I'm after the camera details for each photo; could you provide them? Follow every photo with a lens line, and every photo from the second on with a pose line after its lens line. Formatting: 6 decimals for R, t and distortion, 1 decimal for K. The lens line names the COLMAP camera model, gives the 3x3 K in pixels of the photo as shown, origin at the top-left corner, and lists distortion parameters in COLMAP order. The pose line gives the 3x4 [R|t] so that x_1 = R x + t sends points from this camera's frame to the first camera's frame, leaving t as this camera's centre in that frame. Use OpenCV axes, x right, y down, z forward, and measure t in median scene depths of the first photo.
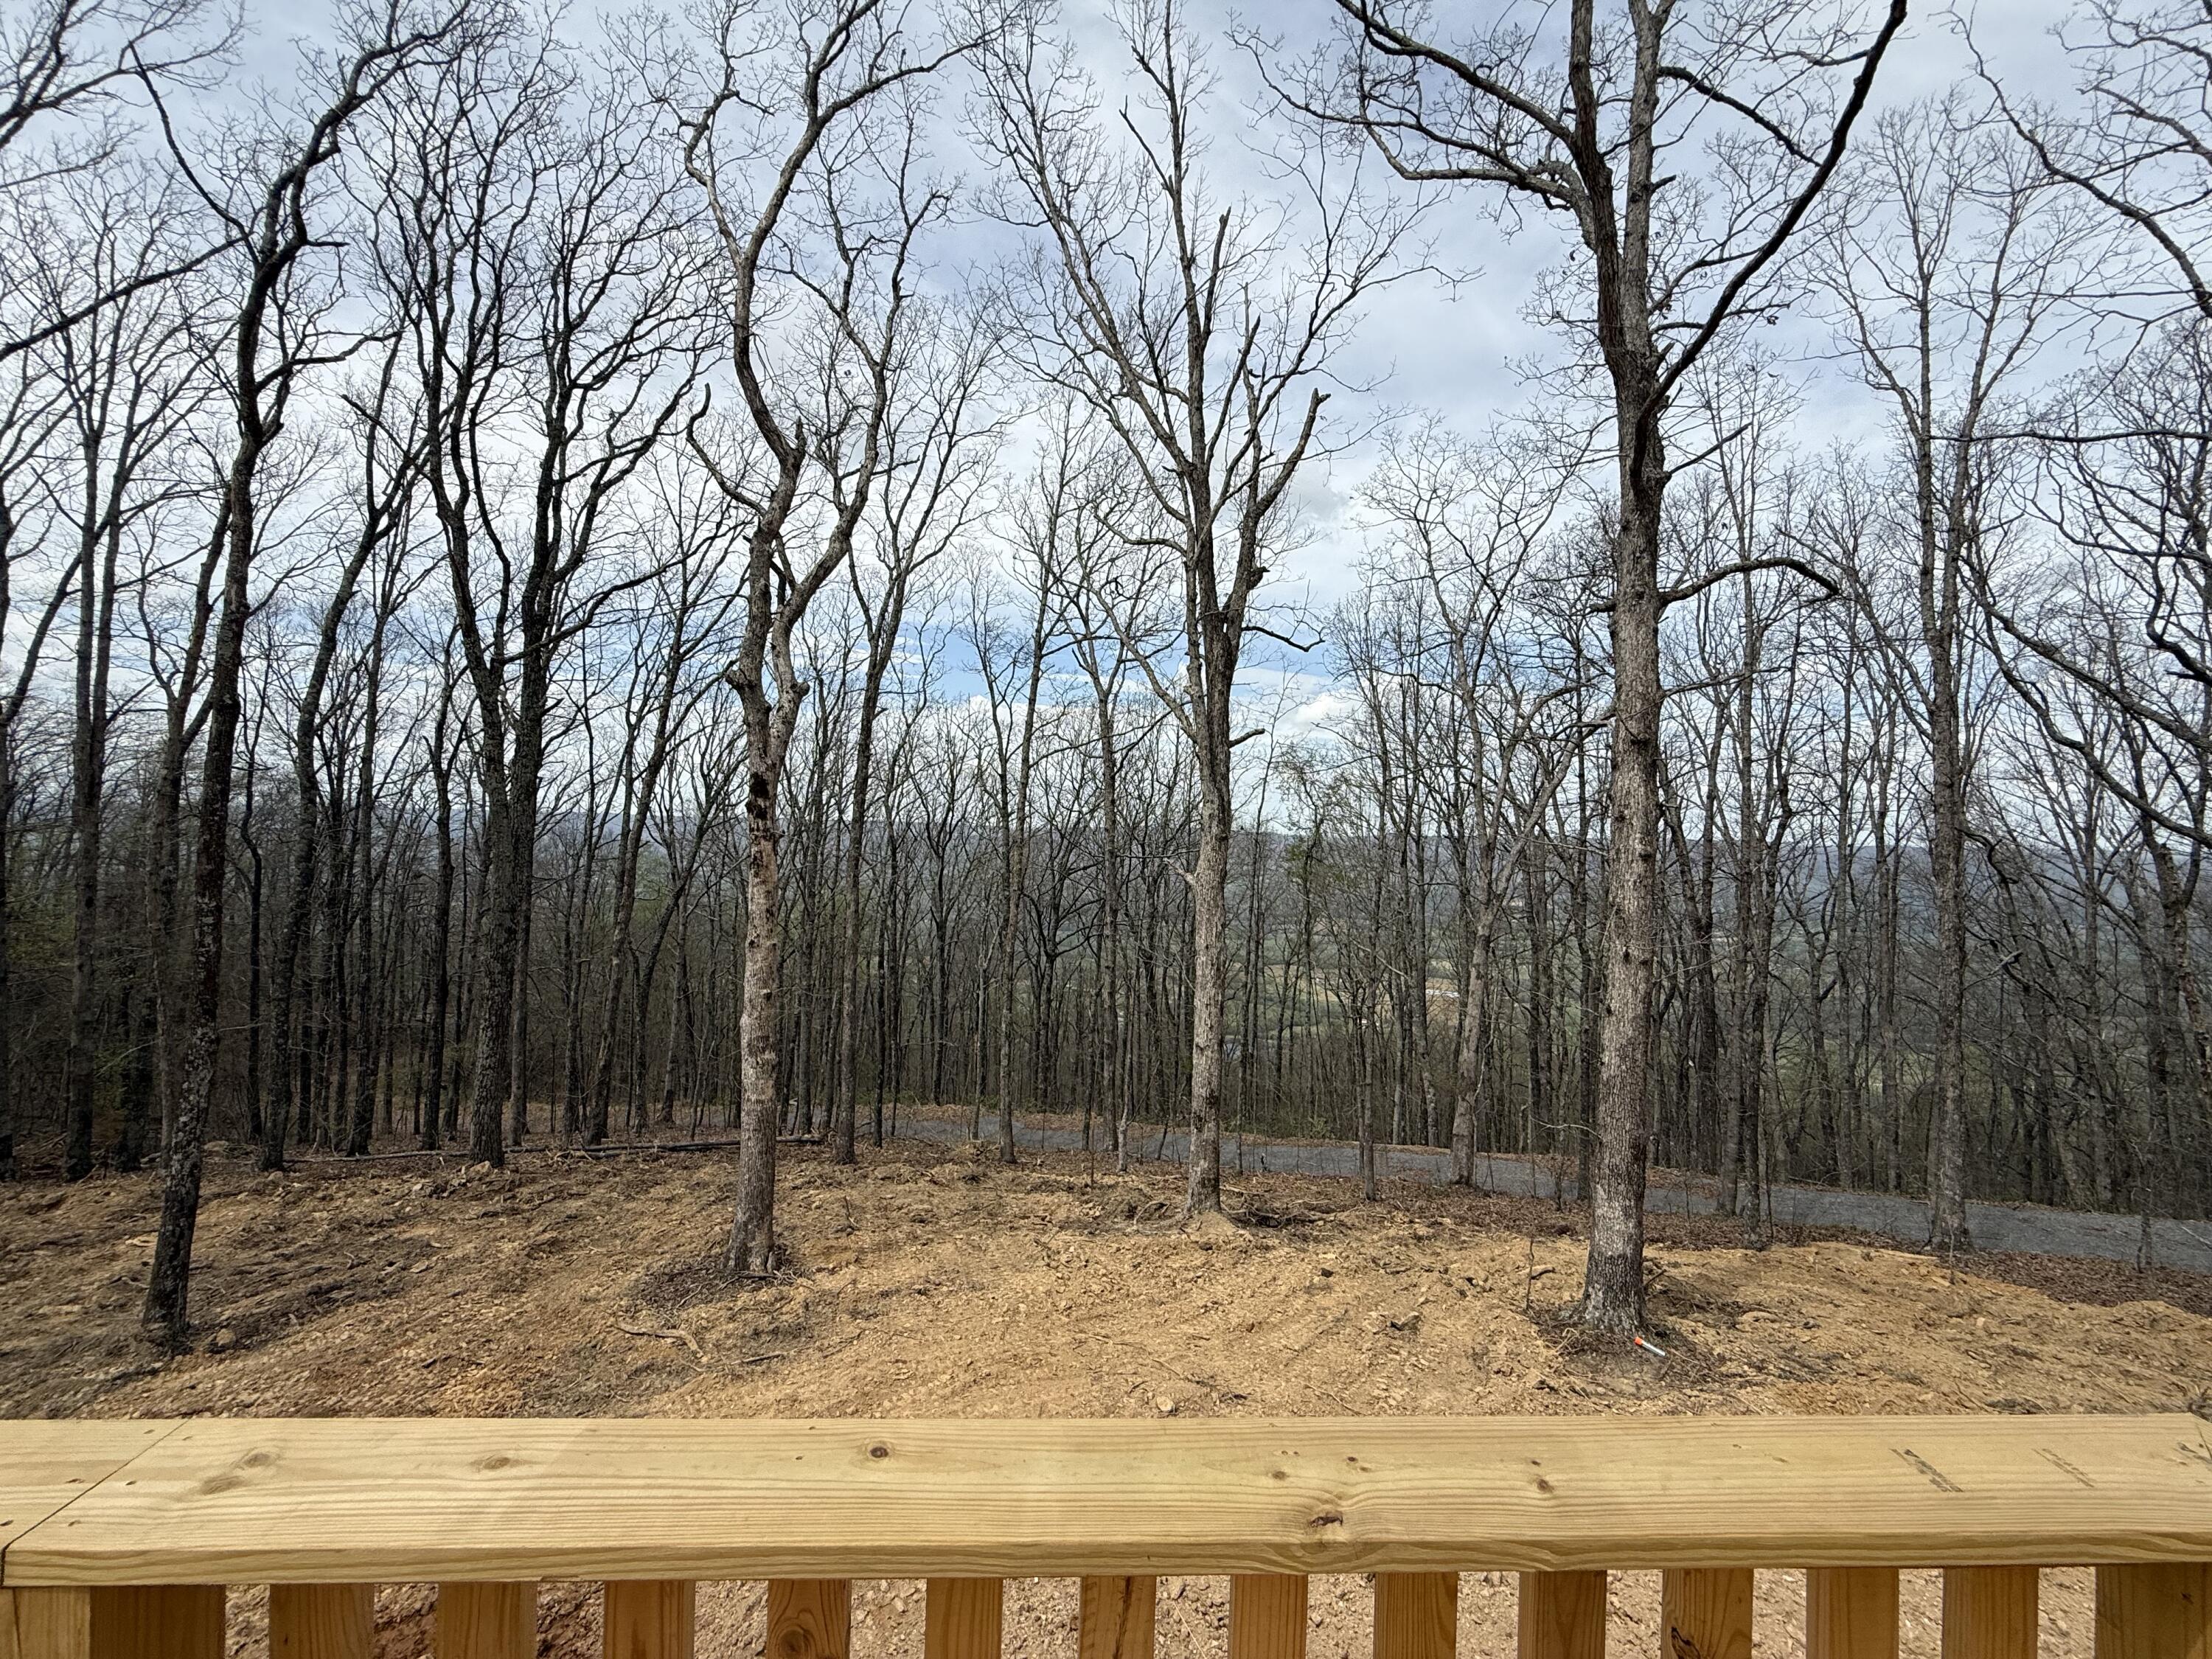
lens RADIAL K [[875.6, 0, 1113.4], [0, 875.6, 827.3], [0, 0, 1]] dist [0.001668, 0.000350]
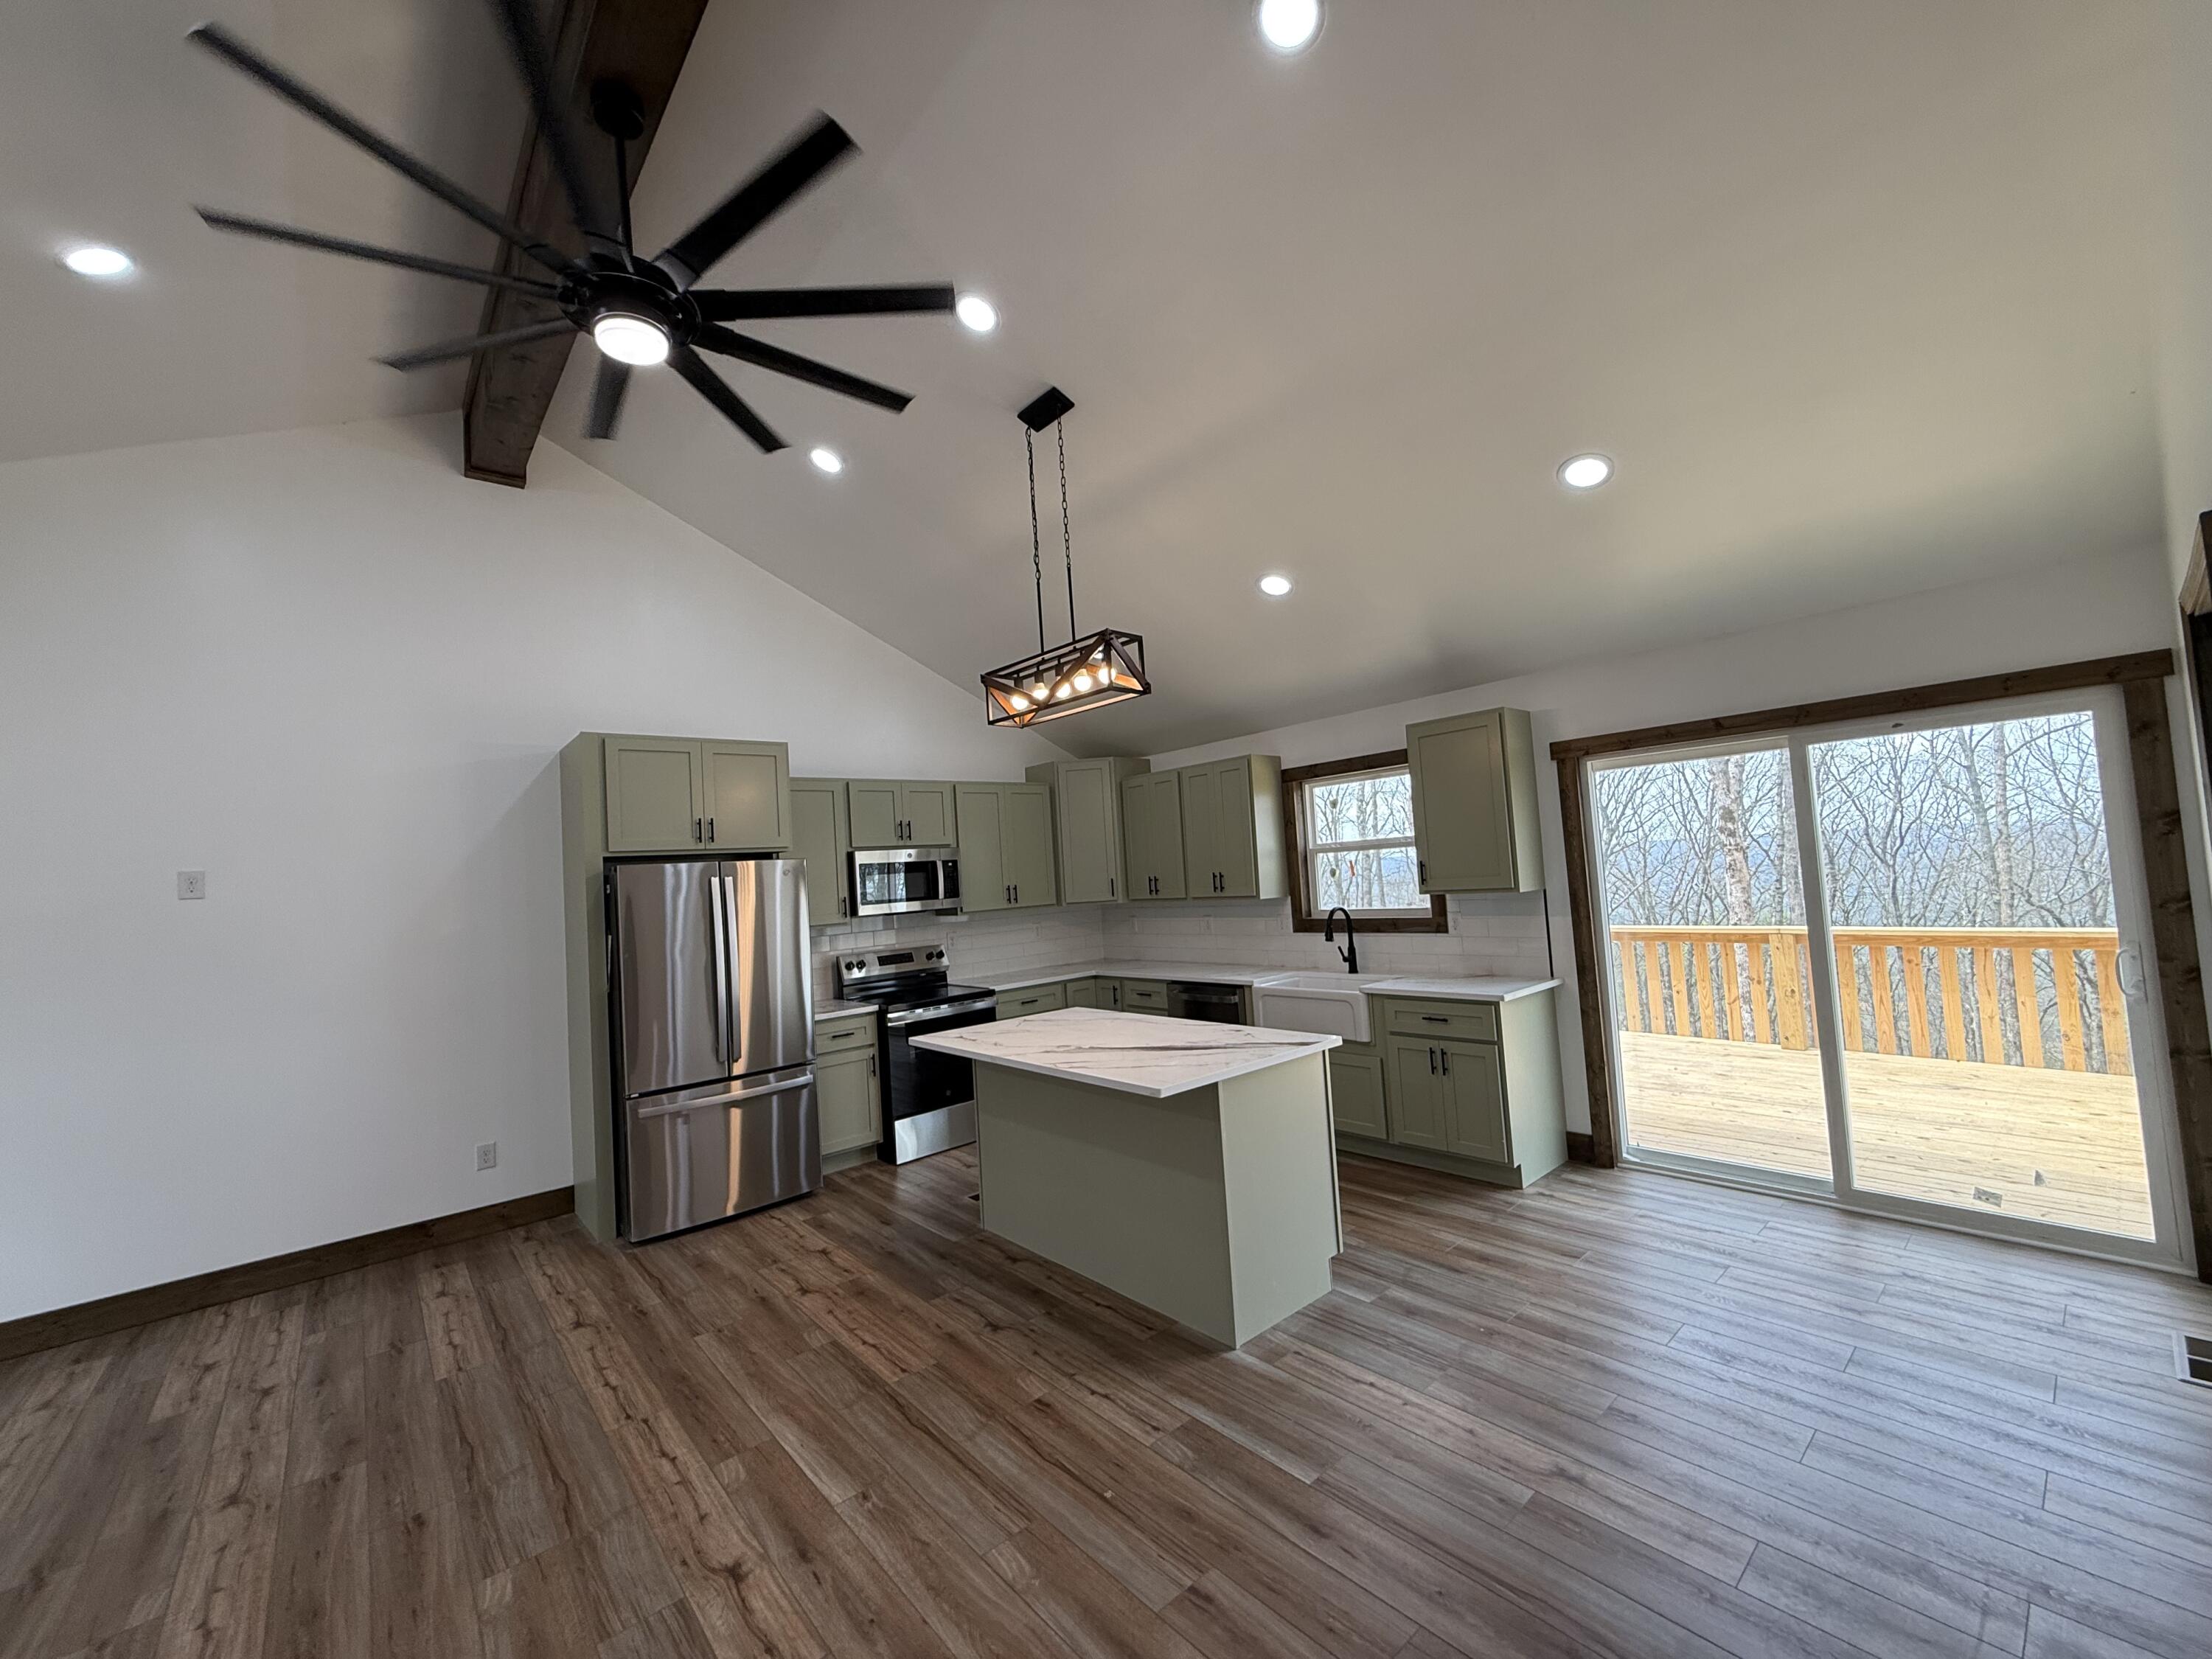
lens RADIAL K [[878.9, 0, 1104.4], [0, 878.9, 830.9], [0, 0, 1]] dist [-0.000704, 0.000186]
pose [[0.604308, -0.104668, -0.789846, 0.078416], [0.078501, 0.994332, -0.071705, 0.001641], [0.792874, -0.018672, 0.609100, -0.484024]]
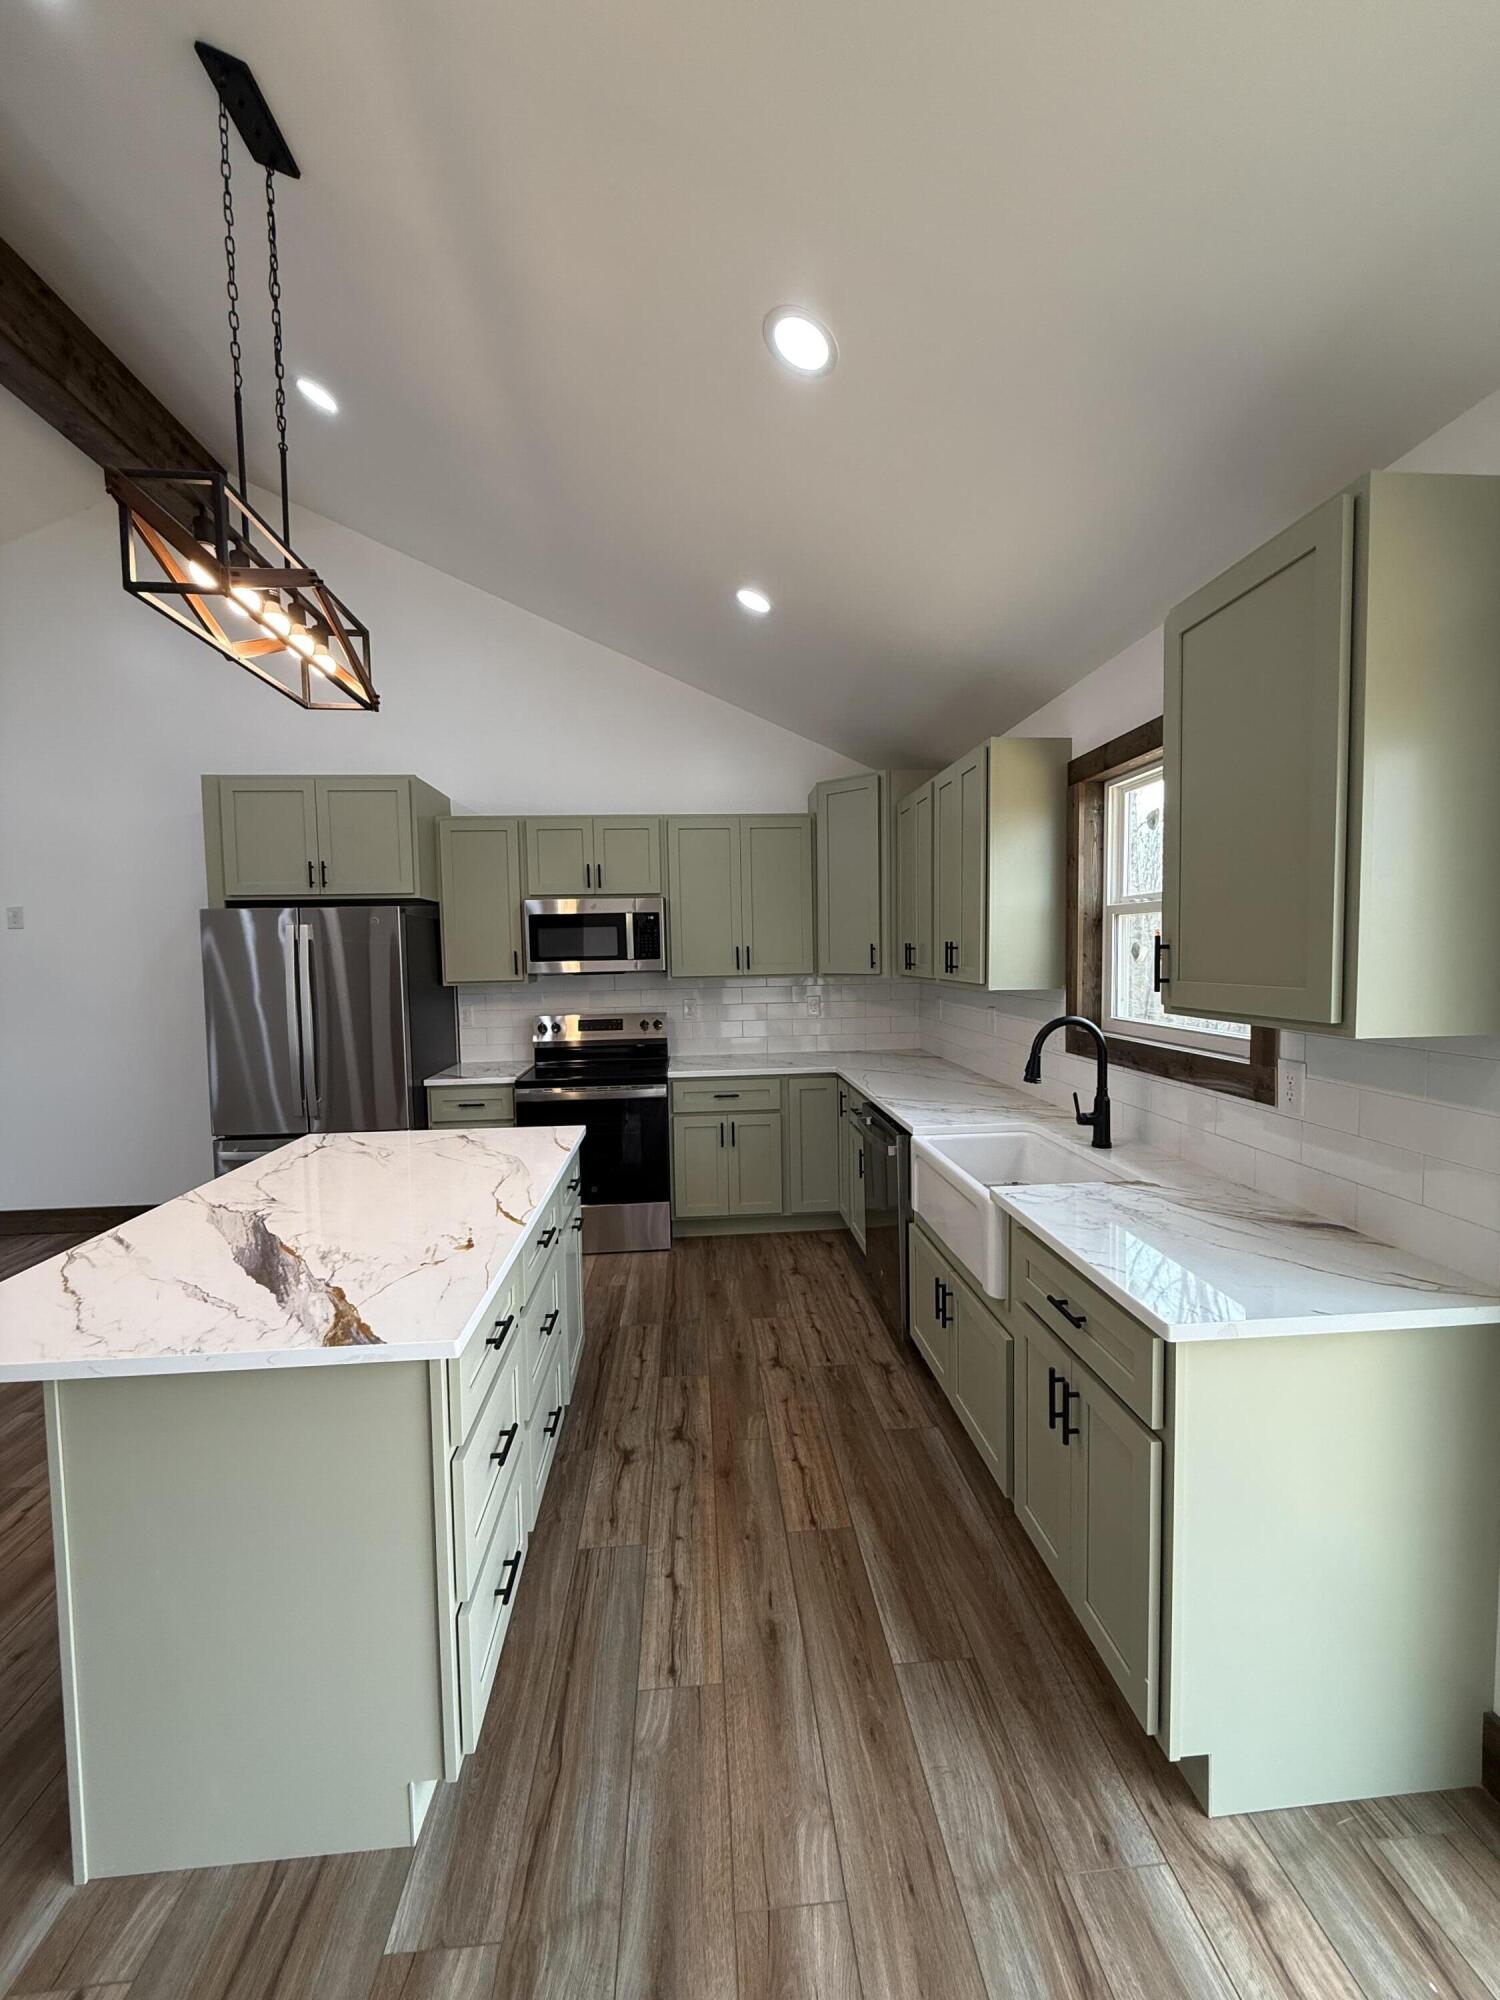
lens RADIAL K [[794.6, 0, 750.0], [0, 794.6, 1000.0], [0, 0, 1]] dist [-0.000704, 0.000186]
pose [[0.020135, 0.037035, -0.999111, 0.019578], [0.018323, 0.999132, 0.037405, 0.002780], [0.999629, -0.019060, 0.019439, -0.275572]]
